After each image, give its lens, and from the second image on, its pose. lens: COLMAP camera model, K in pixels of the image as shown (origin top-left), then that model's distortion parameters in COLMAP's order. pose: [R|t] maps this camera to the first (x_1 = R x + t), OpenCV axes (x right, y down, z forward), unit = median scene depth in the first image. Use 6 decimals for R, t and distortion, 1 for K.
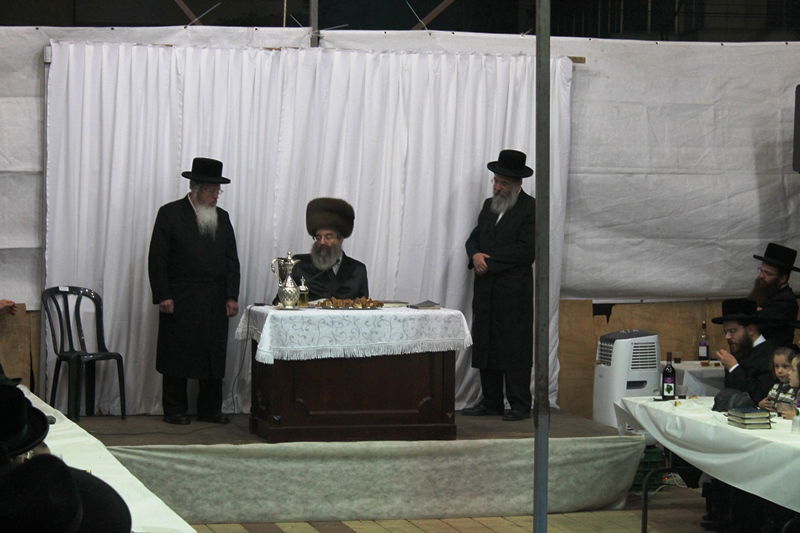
lens RADIAL K [[1903.8, 0, 400.0], [0, 1903.8, 266.5], [0, 0, 1]] dist [-0.251942, 1.341227]
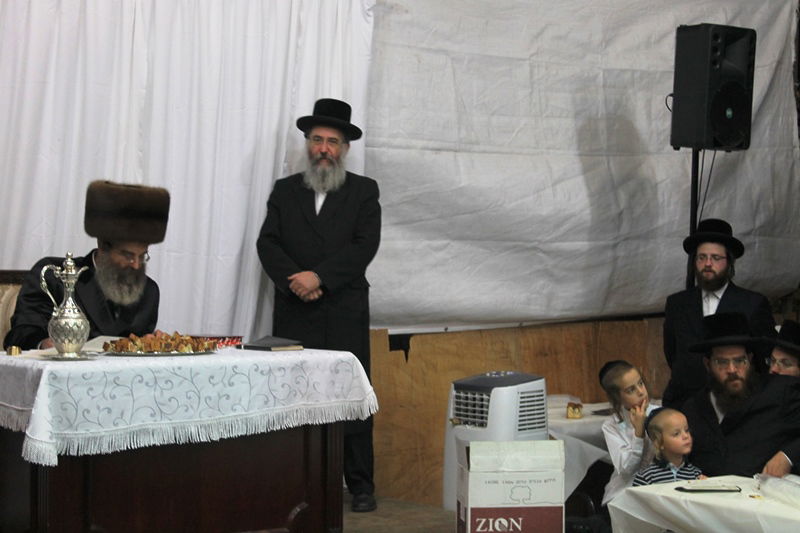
lens RADIAL K [[1584.6, 0, 399.0], [0, 1584.6, 266.9], [0, 0, 1]] dist [0.013656, 0.306338]
pose [[0.921441, -0.009880, 0.388392, -0.121691], [0.018509, 0.999658, -0.018482, 0.005460], [-0.388076, 0.024219, 0.921309, 0.459833]]
